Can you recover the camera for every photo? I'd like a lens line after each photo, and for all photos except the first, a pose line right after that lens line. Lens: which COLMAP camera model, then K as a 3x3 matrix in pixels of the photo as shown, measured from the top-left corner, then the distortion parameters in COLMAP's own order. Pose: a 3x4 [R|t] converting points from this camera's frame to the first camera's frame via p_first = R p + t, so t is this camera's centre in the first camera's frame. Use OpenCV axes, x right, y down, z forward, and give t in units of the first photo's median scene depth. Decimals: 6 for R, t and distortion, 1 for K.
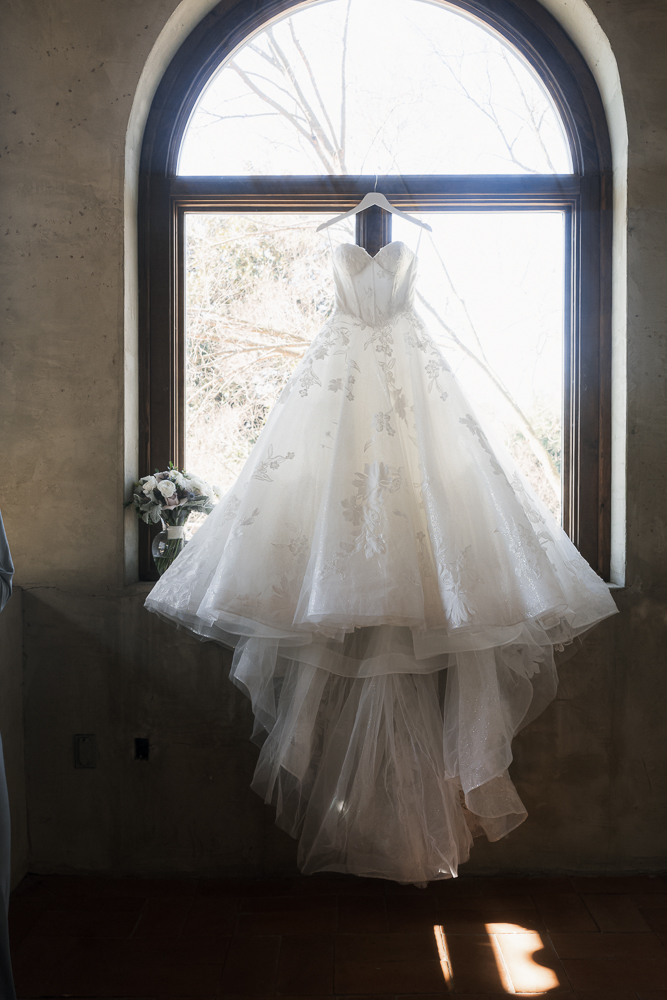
lens RADIAL K [[840.5, 0, 334.7], [0, 840.5, 520.4], [0, 0, 1]] dist [-0.014571, 0.000551]
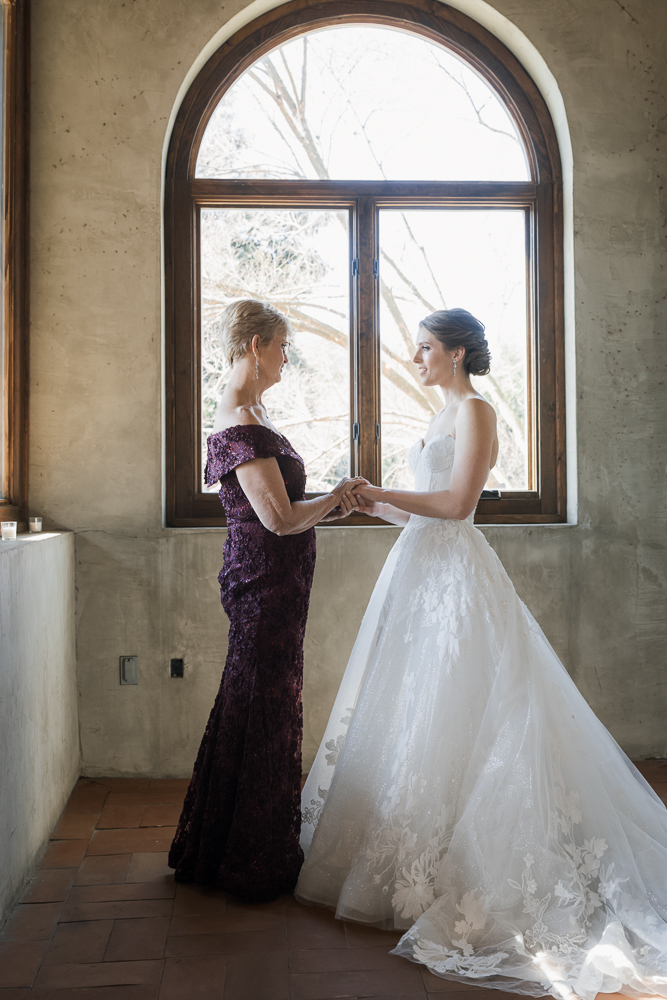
lens RADIAL K [[1260.0, 0, 332.4], [0, 1260.0, 499.8], [0, 0, 1]] dist [-0.009418, 0.000000]
pose [[0.996085, -0.011024, 0.087708, -0.166625], [0.013233, 0.999609, -0.024646, 0.084232], [-0.087402, 0.025711, 0.995841, -0.785656]]
